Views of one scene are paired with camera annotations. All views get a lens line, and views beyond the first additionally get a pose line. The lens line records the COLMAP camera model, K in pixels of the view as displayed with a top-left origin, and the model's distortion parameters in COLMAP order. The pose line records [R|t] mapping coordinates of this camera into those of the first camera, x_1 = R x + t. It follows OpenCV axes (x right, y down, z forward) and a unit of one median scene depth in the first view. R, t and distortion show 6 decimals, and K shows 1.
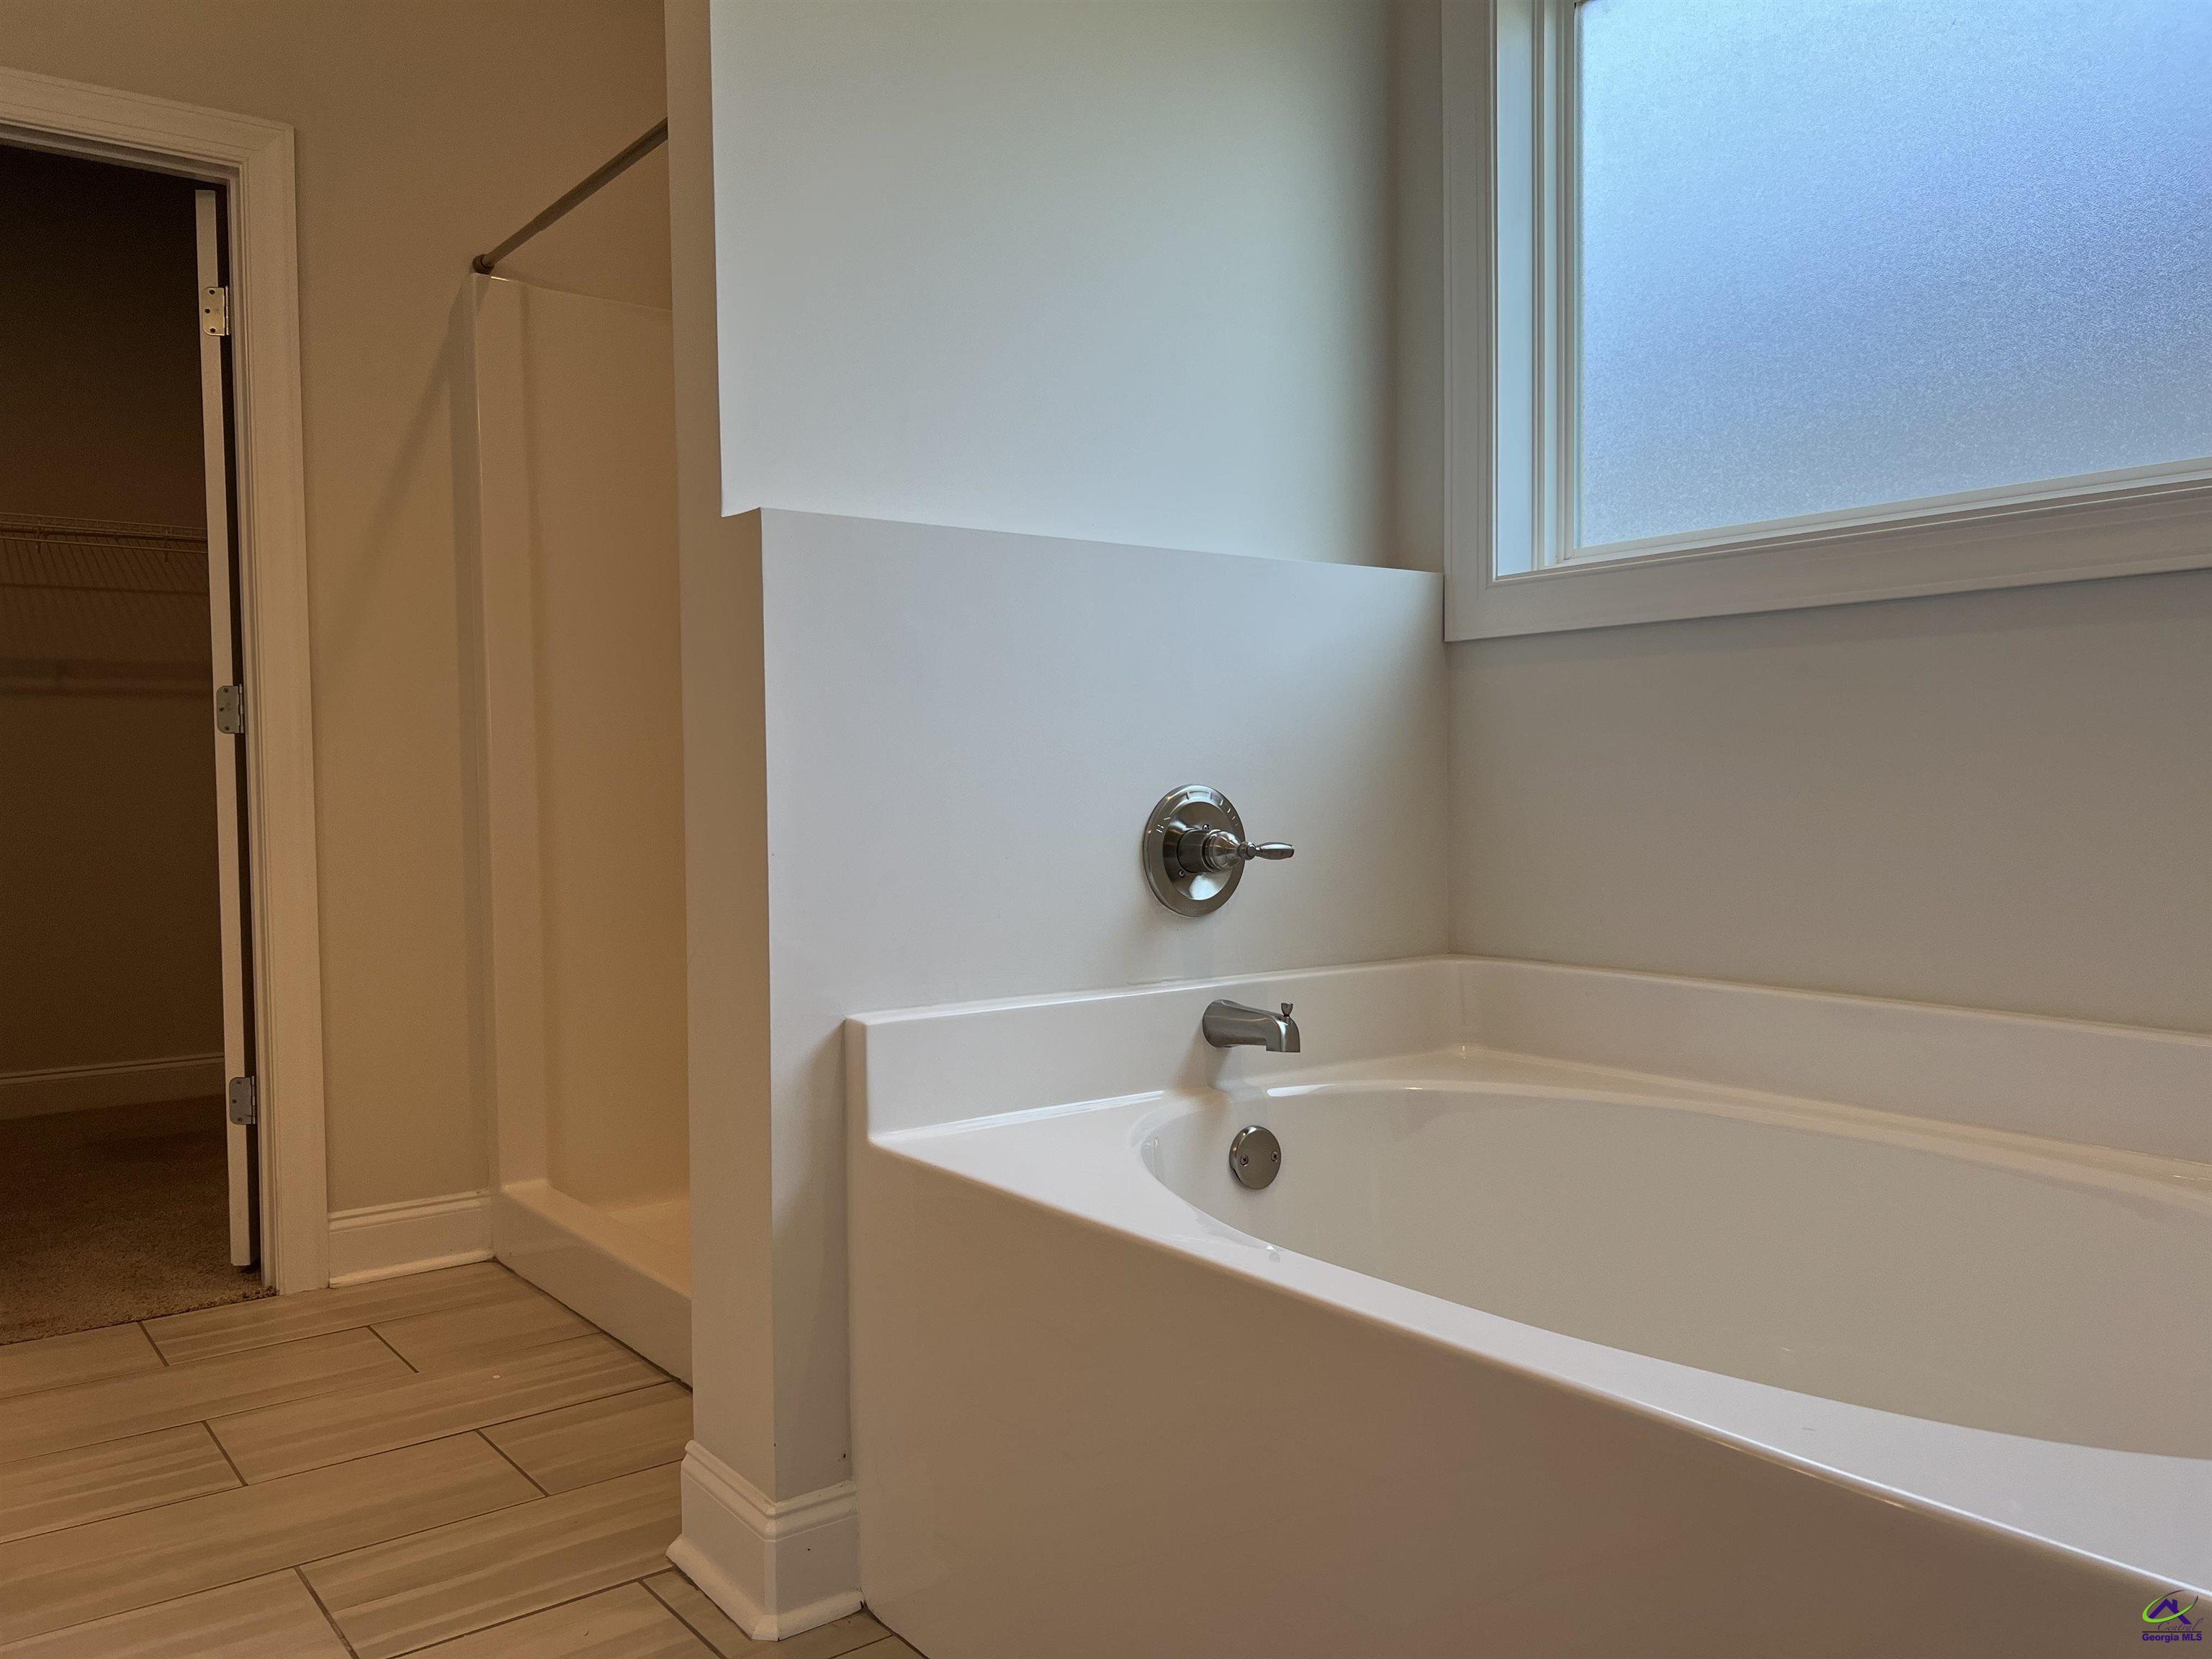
lens RADIAL K [[1672.9, 0, 1109.5], [0, 1672.9, 846.6], [0, 0, 1]] dist [0.057840, -0.064837]
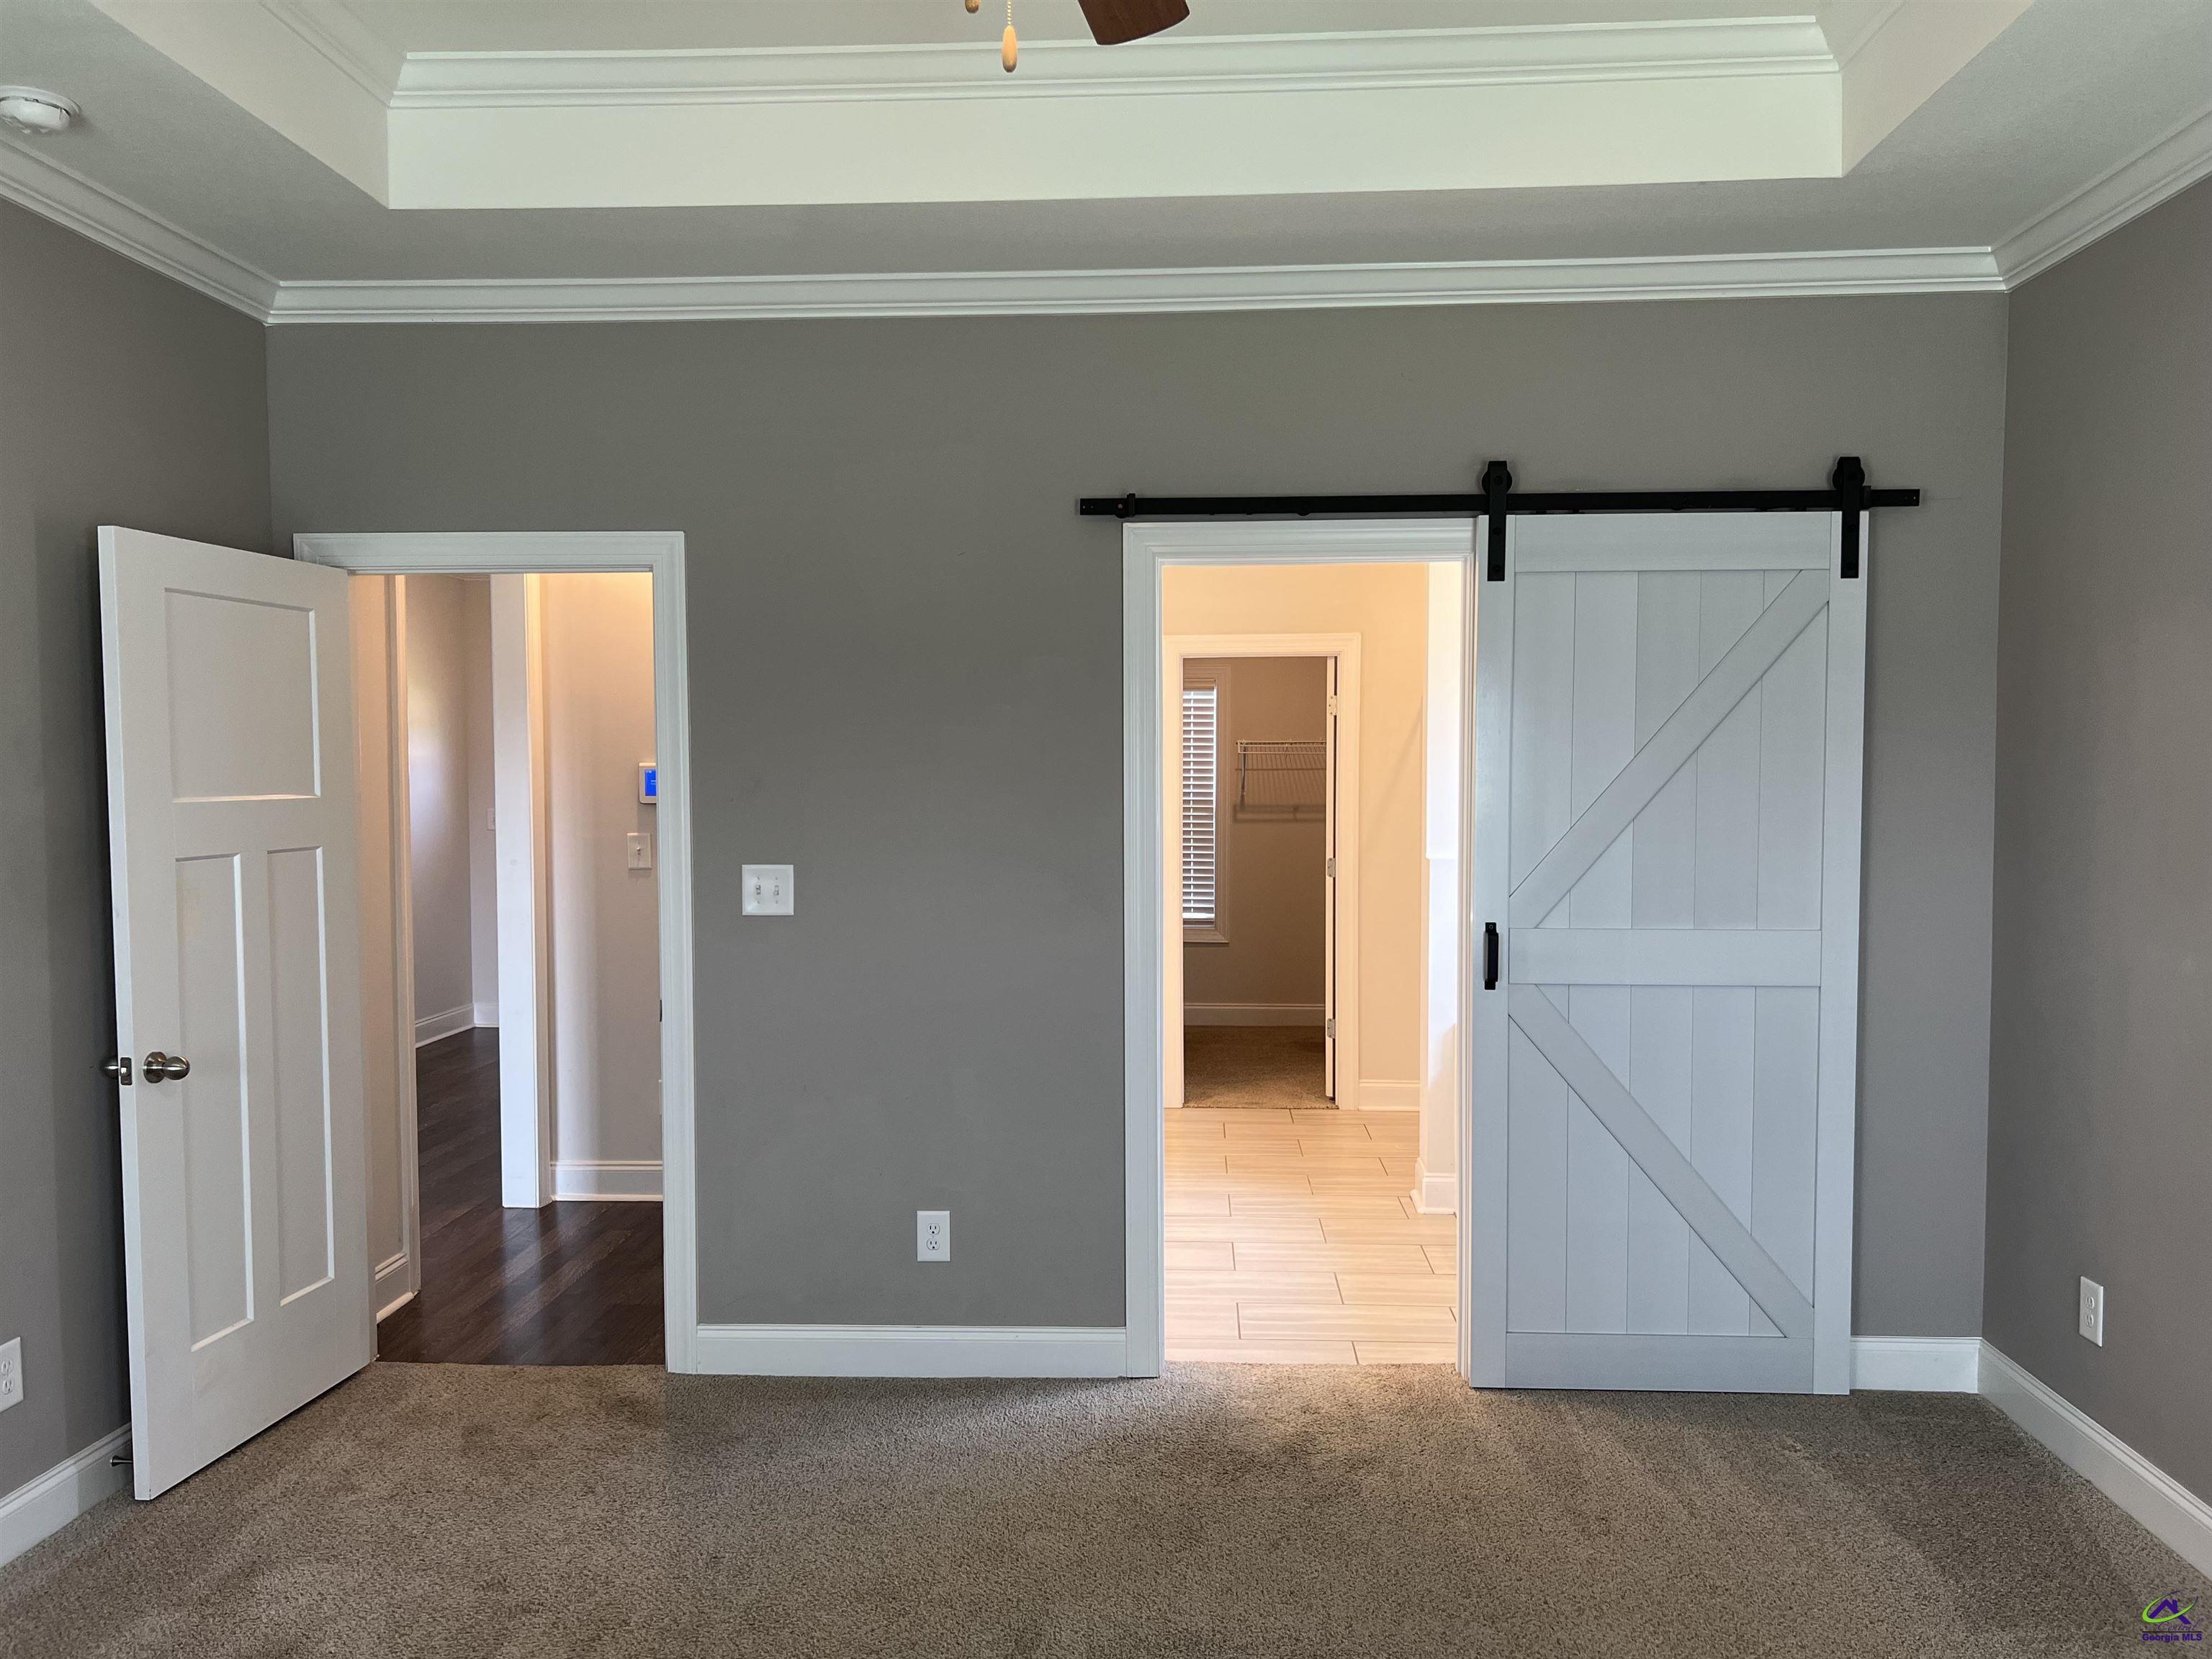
lens RADIAL K [[1672.9, 0, 1109.5], [0, 1672.9, 846.6], [0, 0, 1]] dist [0.057840, -0.064837]
pose [[0.758585, 0.039744, -0.650360, 0.929337], [-0.029235, 0.999209, 0.026963, -0.192453], [0.650917, -0.001441, 0.759147, -1.199681]]
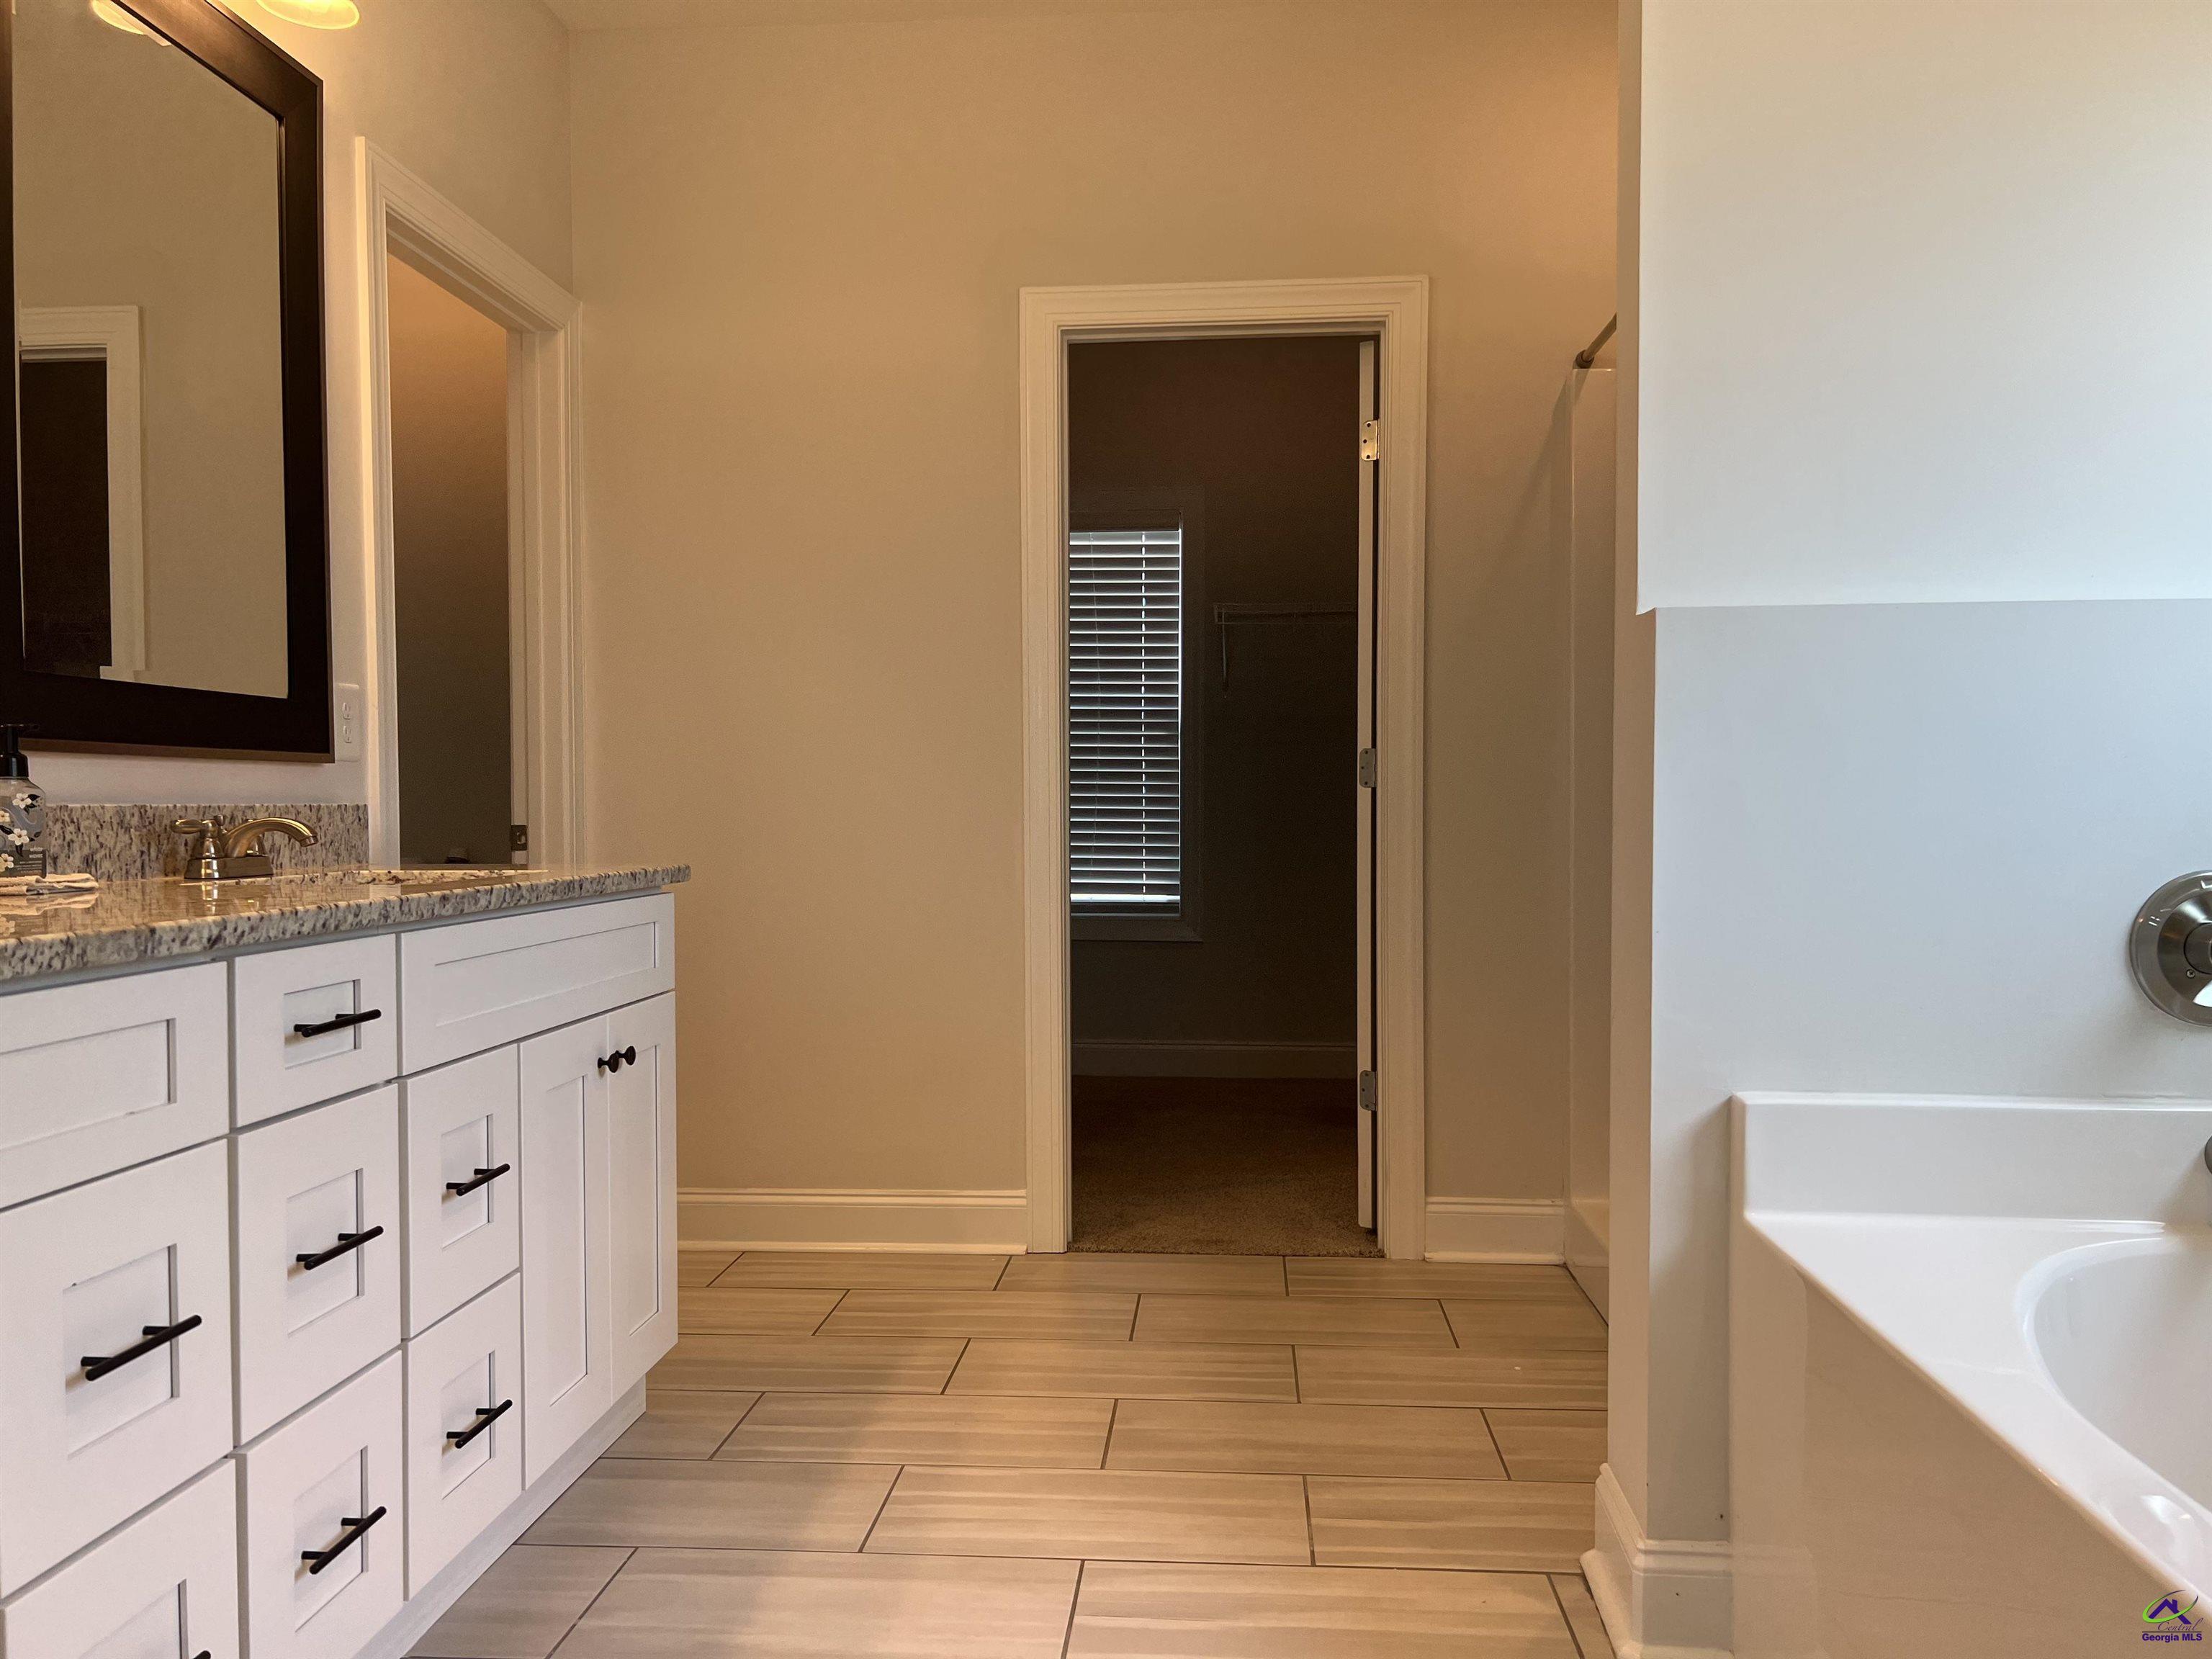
lens RADIAL K [[1672.9, 0, 1109.5], [0, 1672.9, 846.6], [0, 0, 1]] dist [0.057840, -0.064837]
pose [[0.742816, 0.027451, -0.668933, 0.170900], [-0.030944, 0.999499, 0.006654, -0.030997], [0.668780, 0.015757, 0.743293, -0.019954]]
